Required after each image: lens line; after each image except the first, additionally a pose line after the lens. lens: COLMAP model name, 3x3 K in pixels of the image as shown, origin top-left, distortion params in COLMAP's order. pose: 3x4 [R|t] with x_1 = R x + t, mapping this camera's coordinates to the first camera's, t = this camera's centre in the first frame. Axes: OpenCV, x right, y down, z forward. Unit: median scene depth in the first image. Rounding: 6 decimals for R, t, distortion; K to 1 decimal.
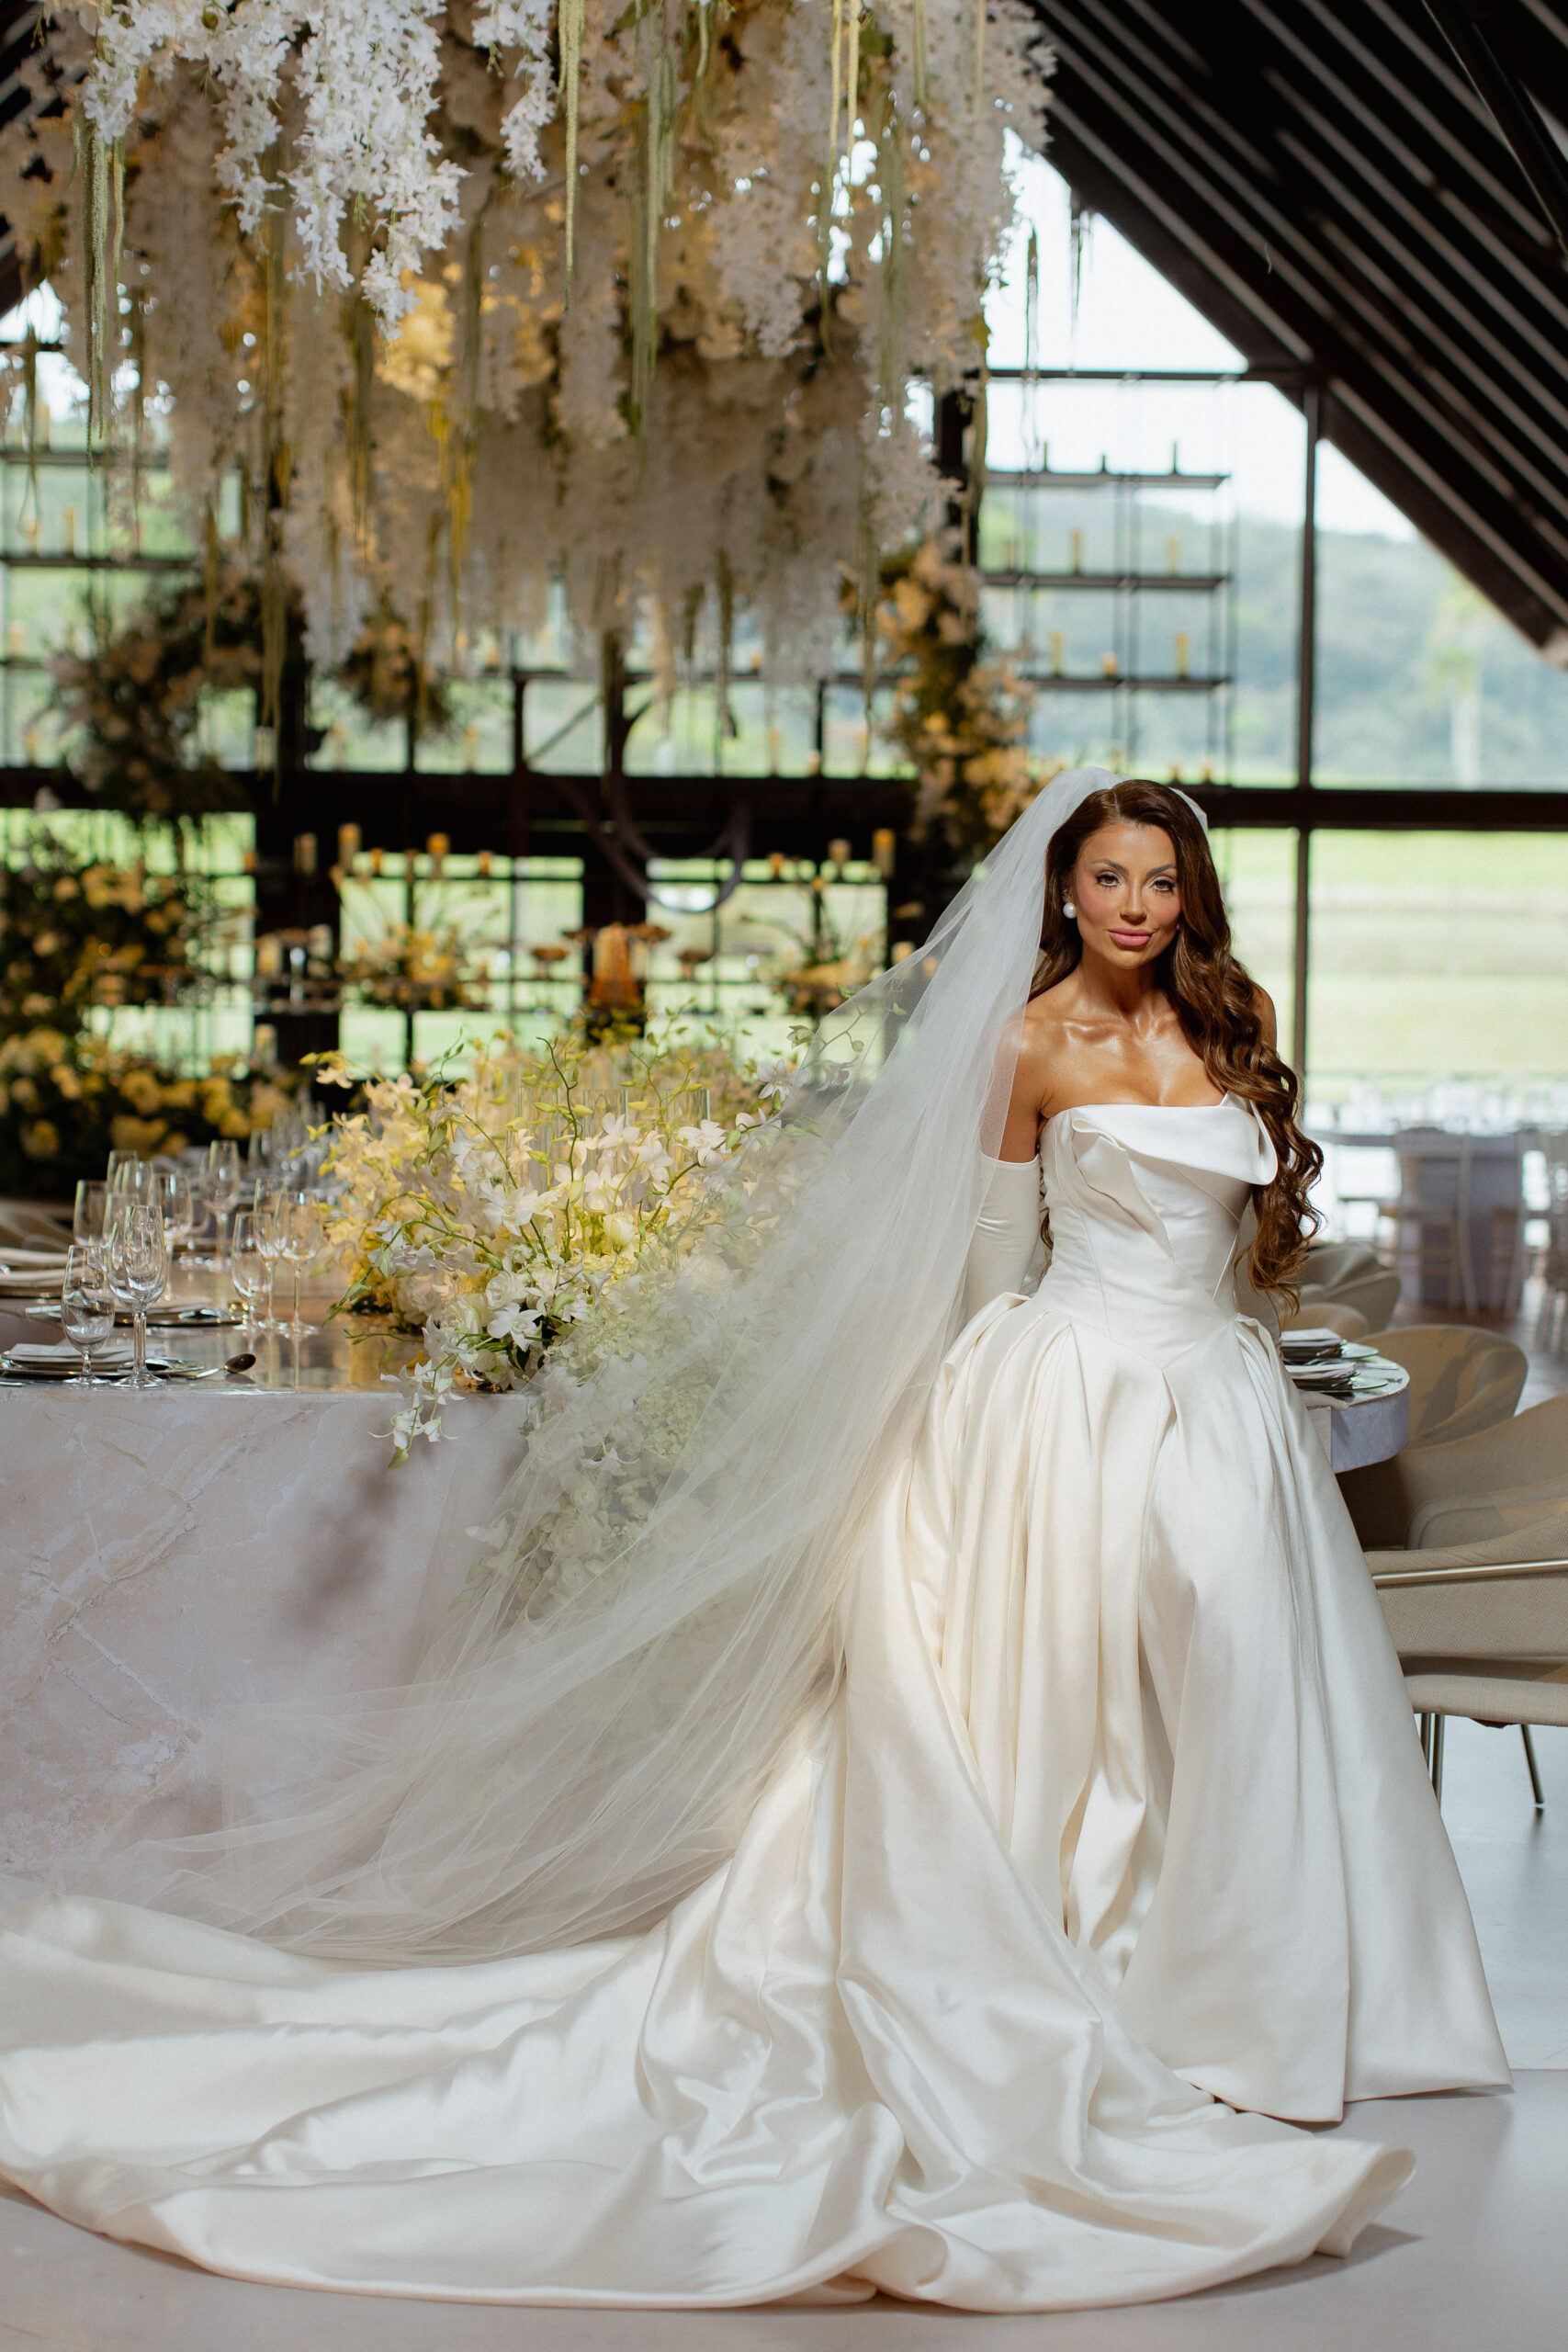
lens RADIAL K [[8033.9, 0, 784.0], [0, 8033.9, 1176.0], [0, 0, 1]] dist [0.370614, 0.810966]
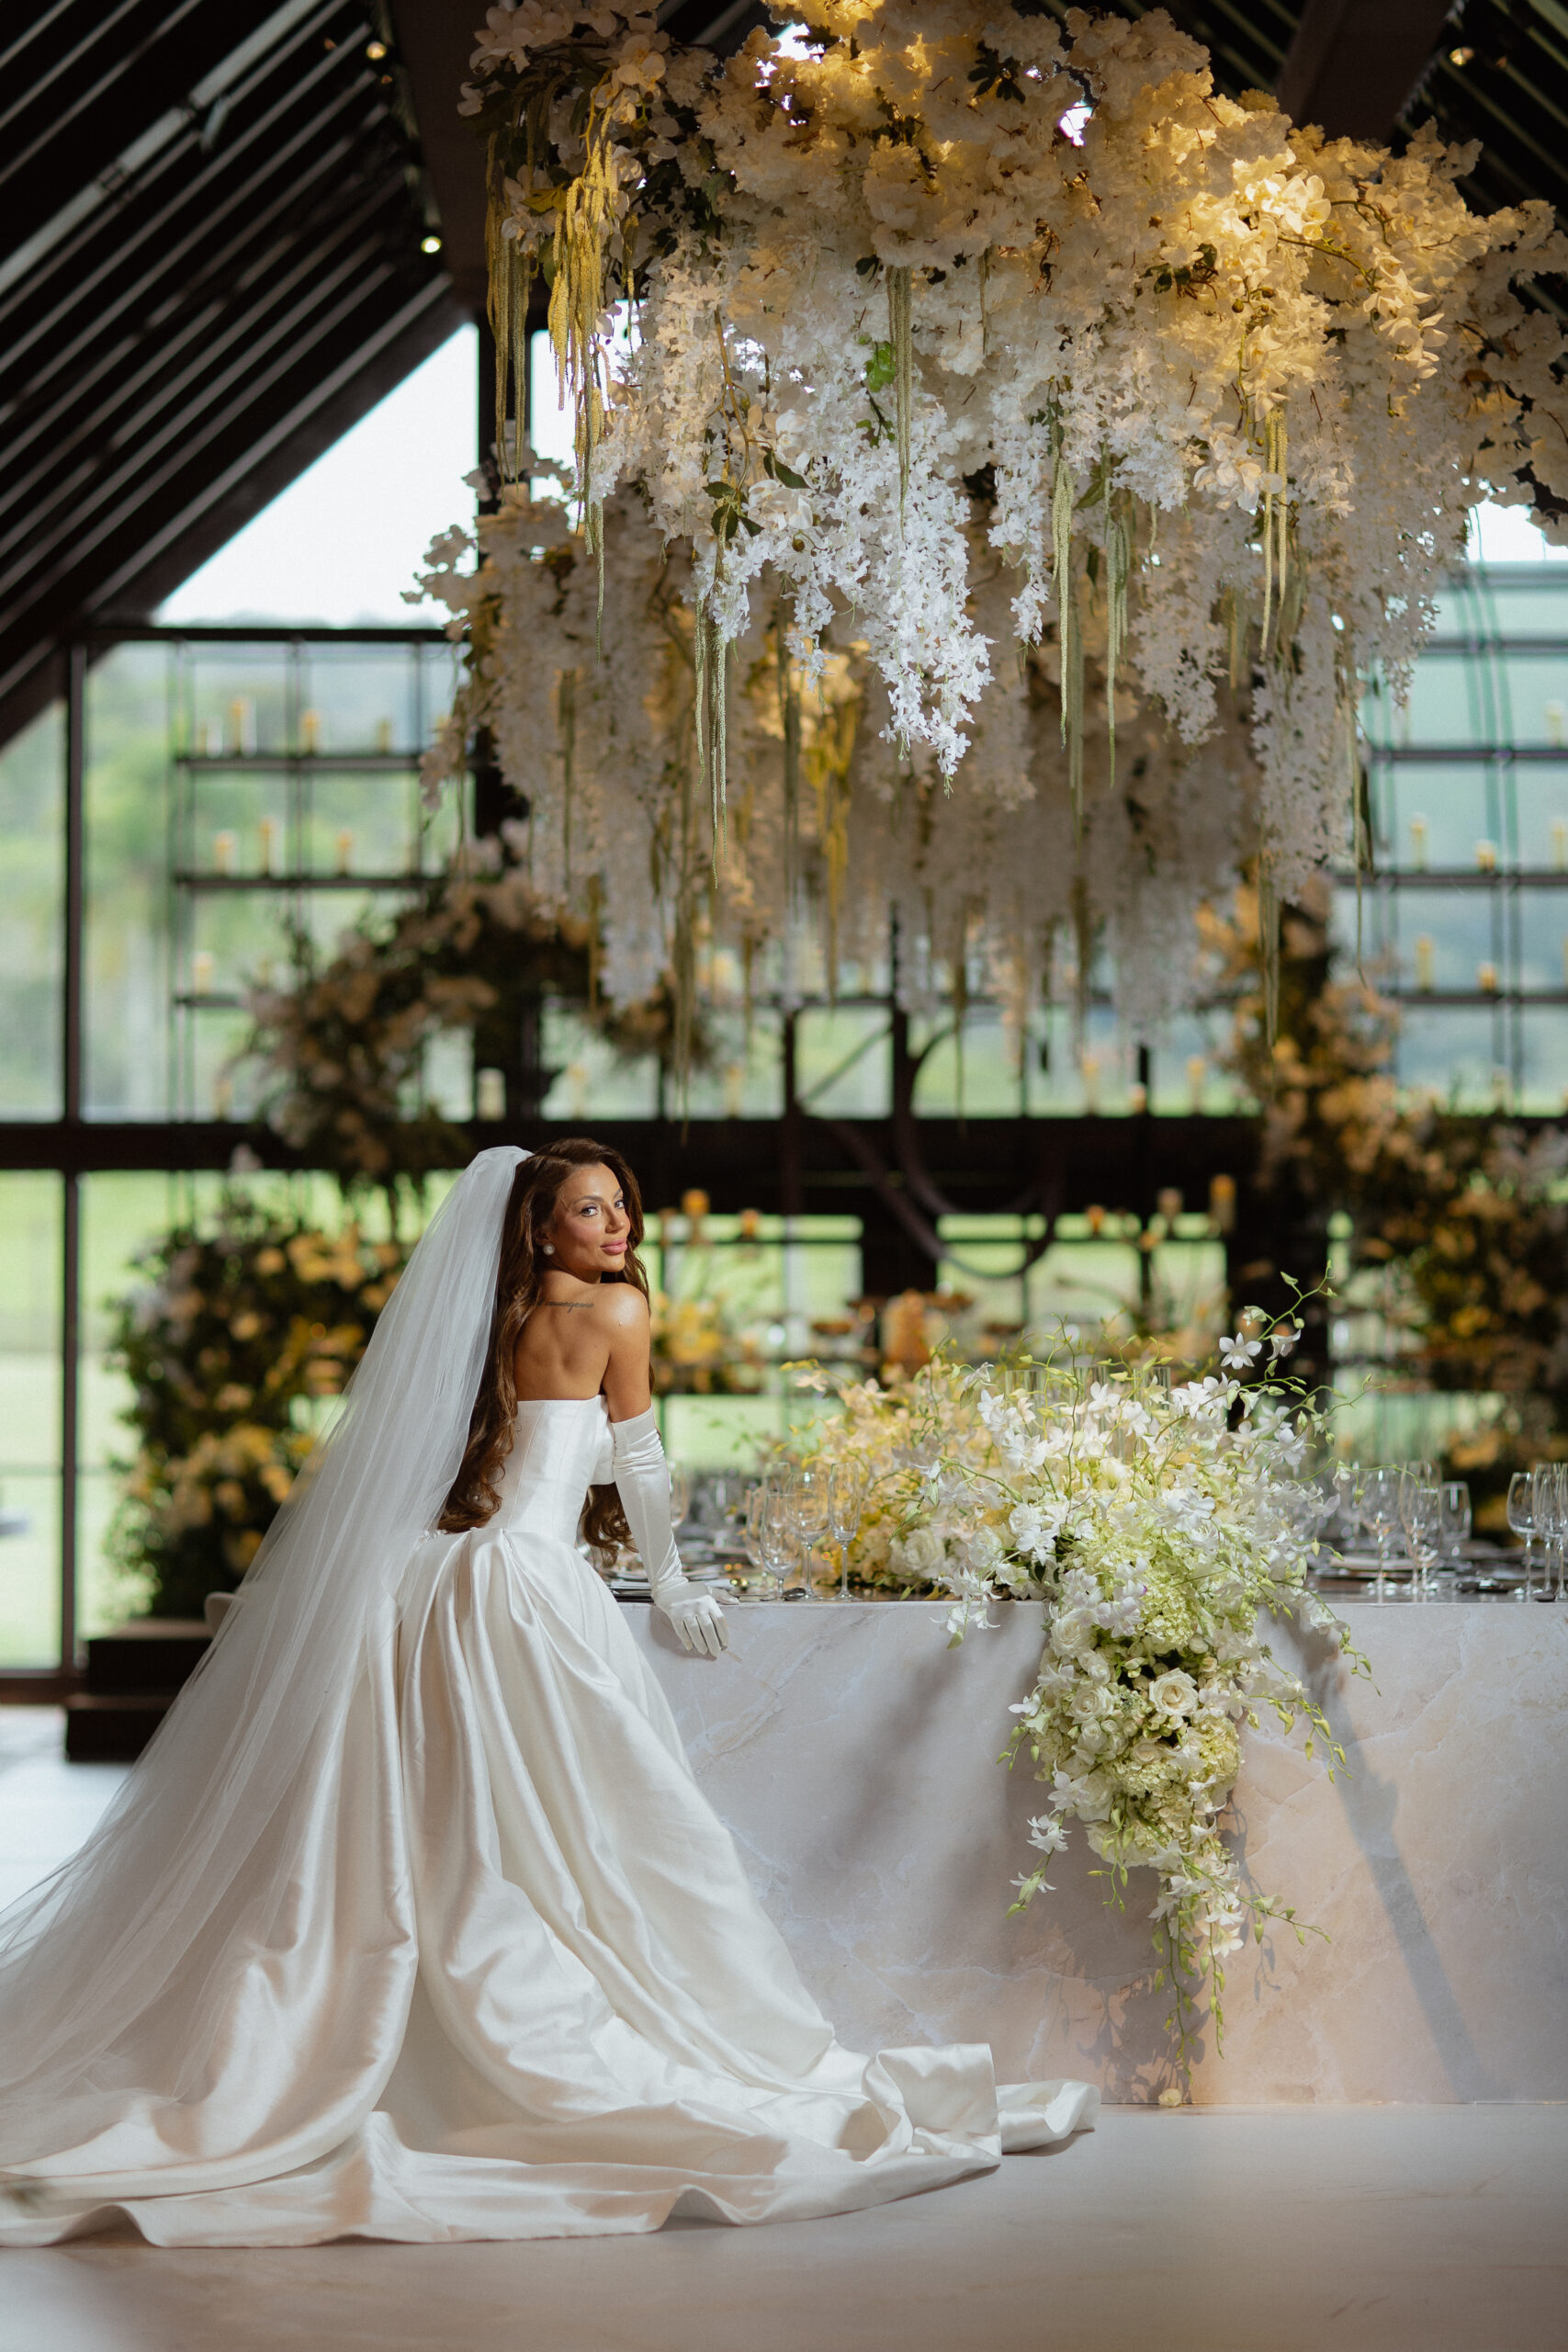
lens RADIAL K [[6209.6, 0, 571.3], [0, 6209.6, 1028.6], [0, 0, 1]] dist [0.093468, 0.338794]
pose [[0.994028, -0.019584, -0.107350, 0.014770], [0.012754, 0.997872, -0.063941, -0.017565], [0.108373, 0.062190, 0.992163, 0.341977]]
